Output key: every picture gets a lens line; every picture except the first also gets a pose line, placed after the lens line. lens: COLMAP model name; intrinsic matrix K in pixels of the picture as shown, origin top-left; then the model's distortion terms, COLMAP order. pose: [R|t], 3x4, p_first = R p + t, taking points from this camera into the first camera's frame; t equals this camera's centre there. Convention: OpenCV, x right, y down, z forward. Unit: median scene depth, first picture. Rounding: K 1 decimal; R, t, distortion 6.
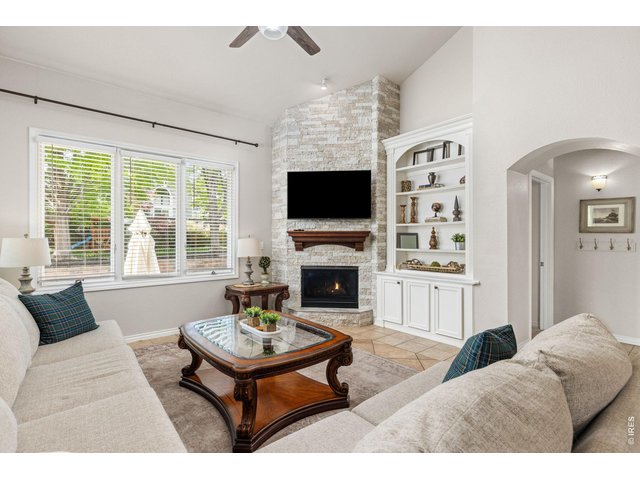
lens RADIAL K [[312.4, 0, 322.8], [0, 312.4, 238.5], [0, 0, 1]] dist [-0.005009, -0.000852]
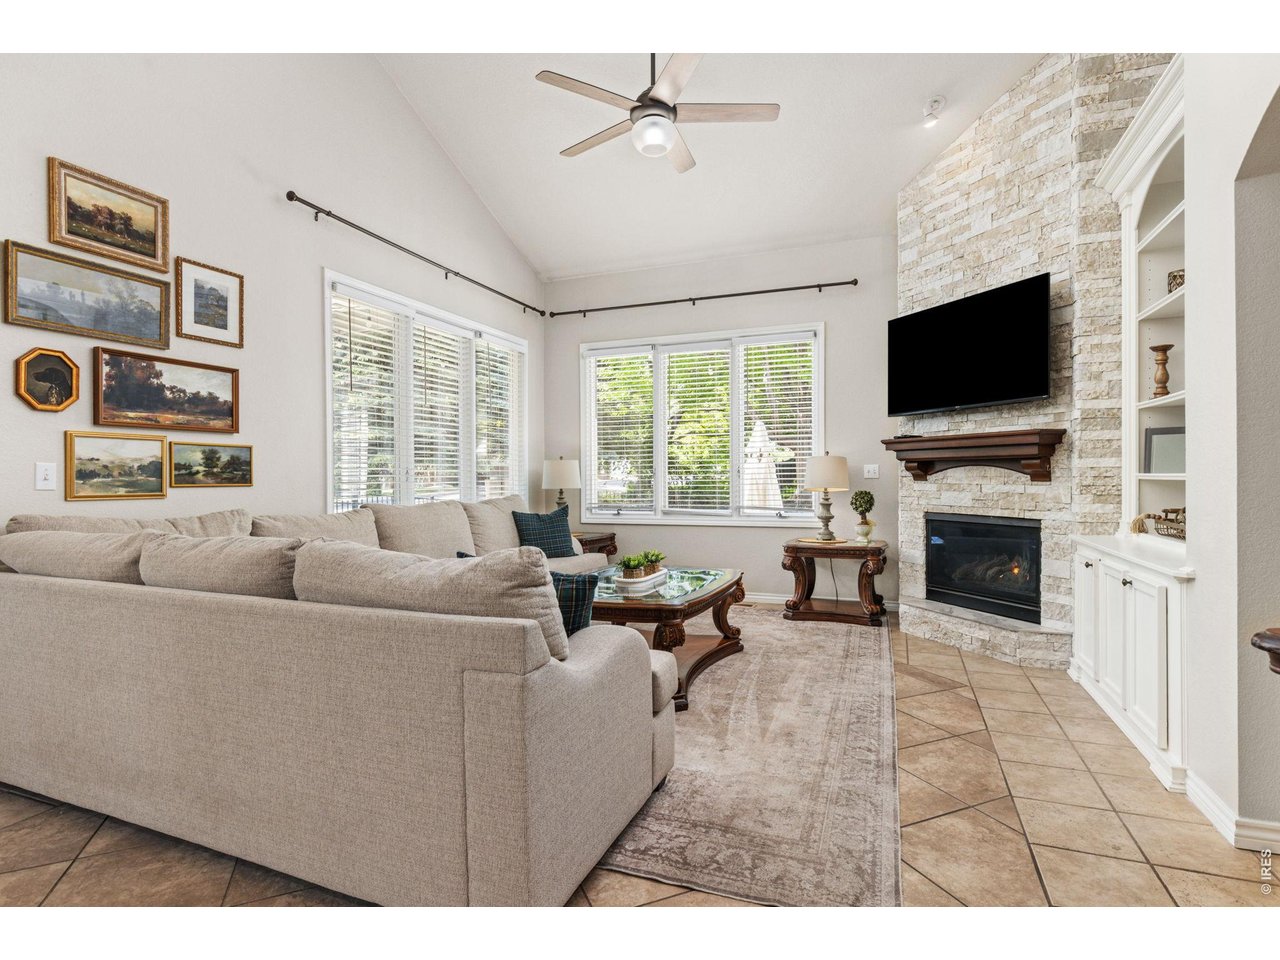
lens RADIAL K [[624.8, 0, 648.1], [0, 624.8, 478.9], [0, 0, 1]] dist [-0.005009, -0.000852]
pose [[0.486178, 0.001256, -0.873859, 0.565942], [0.006548, 0.999966, 0.005080, 0.030489], [0.873835, -0.008192, 0.486153, 0.176068]]
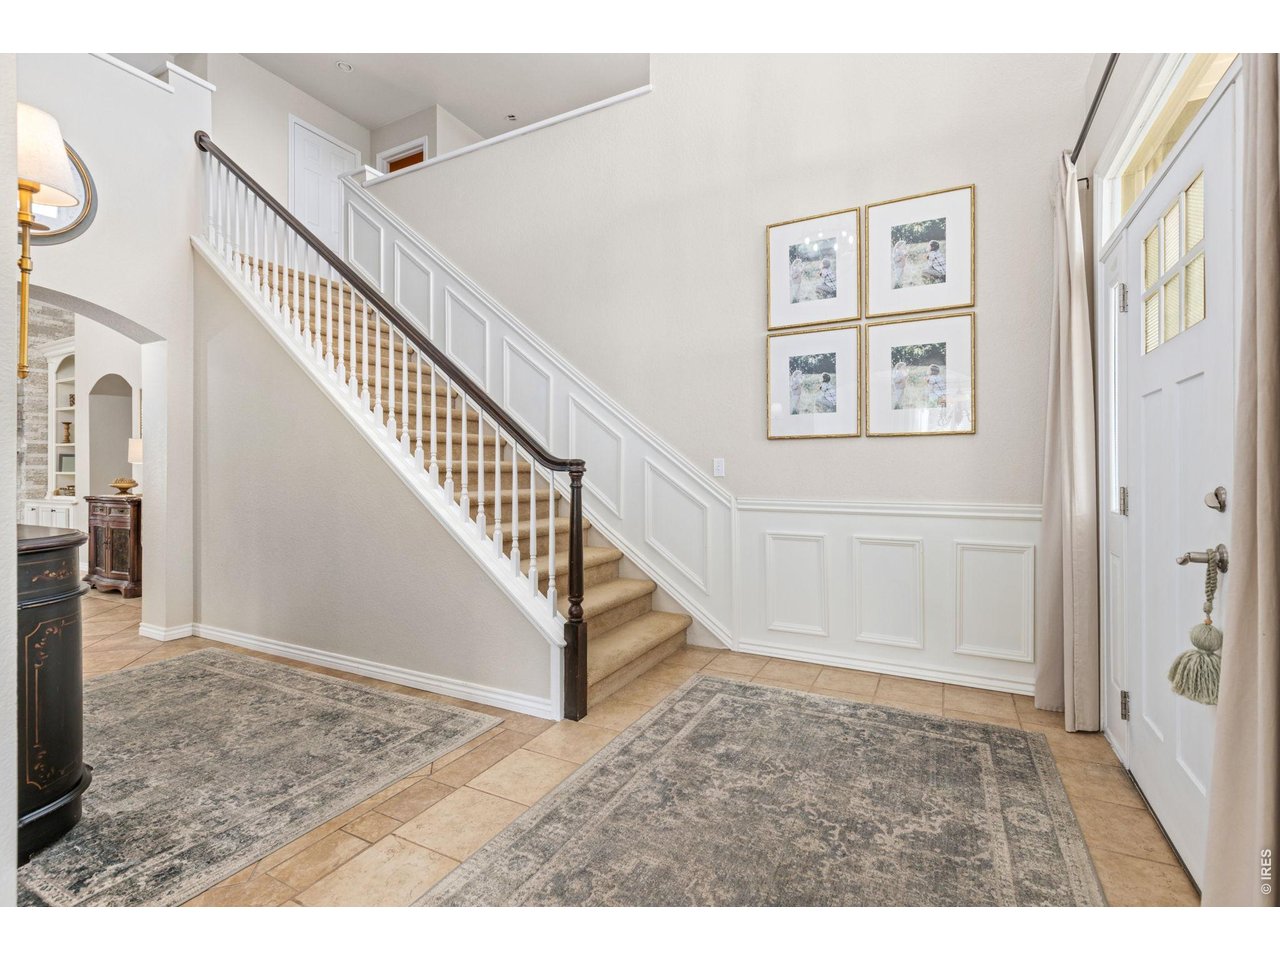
lens RADIAL K [[579.9, 0, 643.4], [0, 579.9, 471.2], [0, 0, 1]] dist [0.002742, 0.000468]
pose [[0.918075, 0.002914, 0.396395, 1.067977], [-0.005900, 0.999963, 0.006315, 0.009427], [-0.396362, -0.008137, 0.918058, -1.103433]]
